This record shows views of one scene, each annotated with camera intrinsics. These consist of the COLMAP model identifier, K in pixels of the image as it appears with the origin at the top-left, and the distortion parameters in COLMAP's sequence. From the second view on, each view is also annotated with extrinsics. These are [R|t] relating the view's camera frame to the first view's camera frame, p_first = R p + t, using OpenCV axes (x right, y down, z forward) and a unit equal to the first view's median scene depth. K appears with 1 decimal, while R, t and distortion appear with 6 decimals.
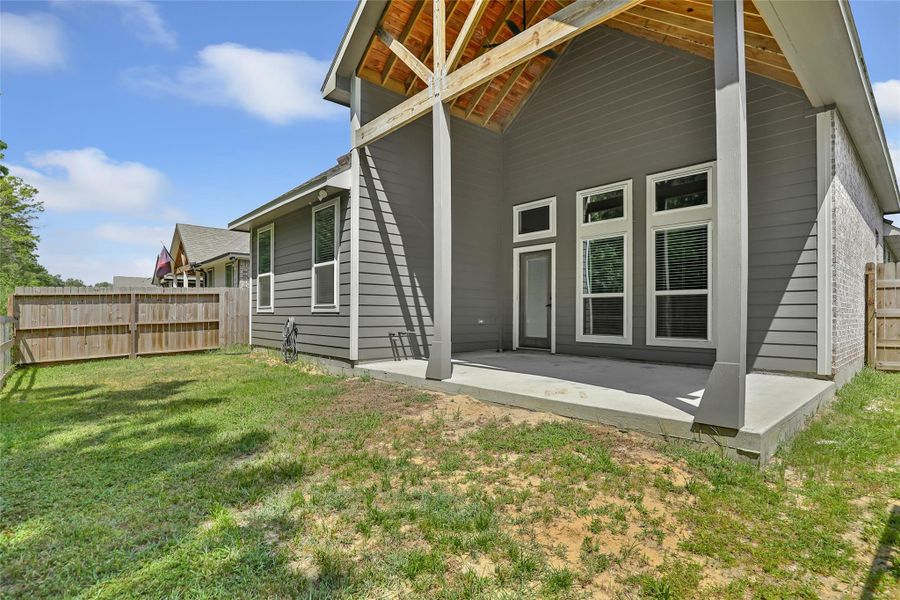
lens RADIAL K [[438.4, 0, 462.9], [0, 438.4, 308.6], [0, 0, 1]] dist [-0.029524, -0.000282]
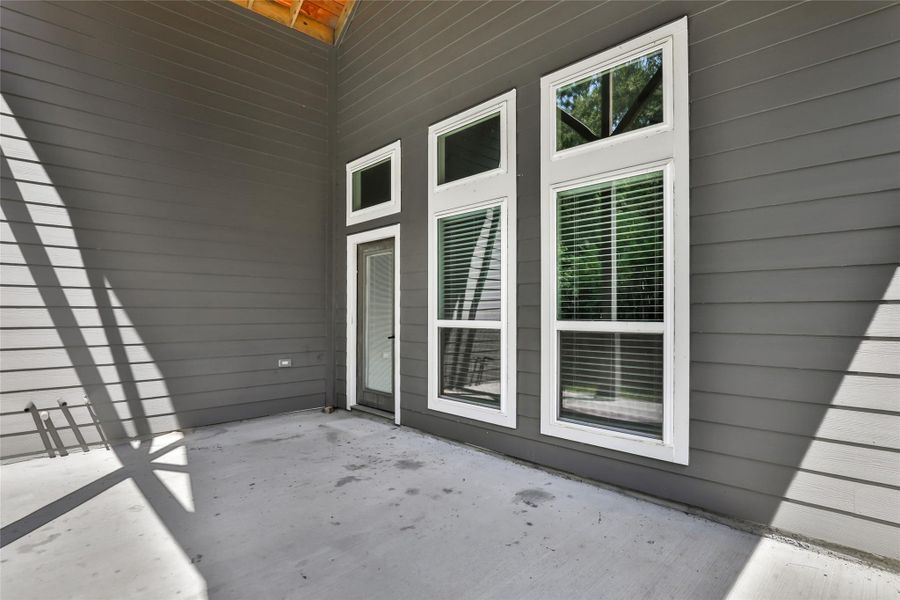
lens RADIAL K [[438.4, 0, 462.9], [0, 438.4, 308.6], [0, 0, 1]] dist [-0.029524, -0.000282]
pose [[0.999300, -0.003411, 0.037261, 0.286531], [0.003200, 0.999979, 0.005719, -0.050182], [-0.037280, -0.005596, 0.999289, 0.473867]]
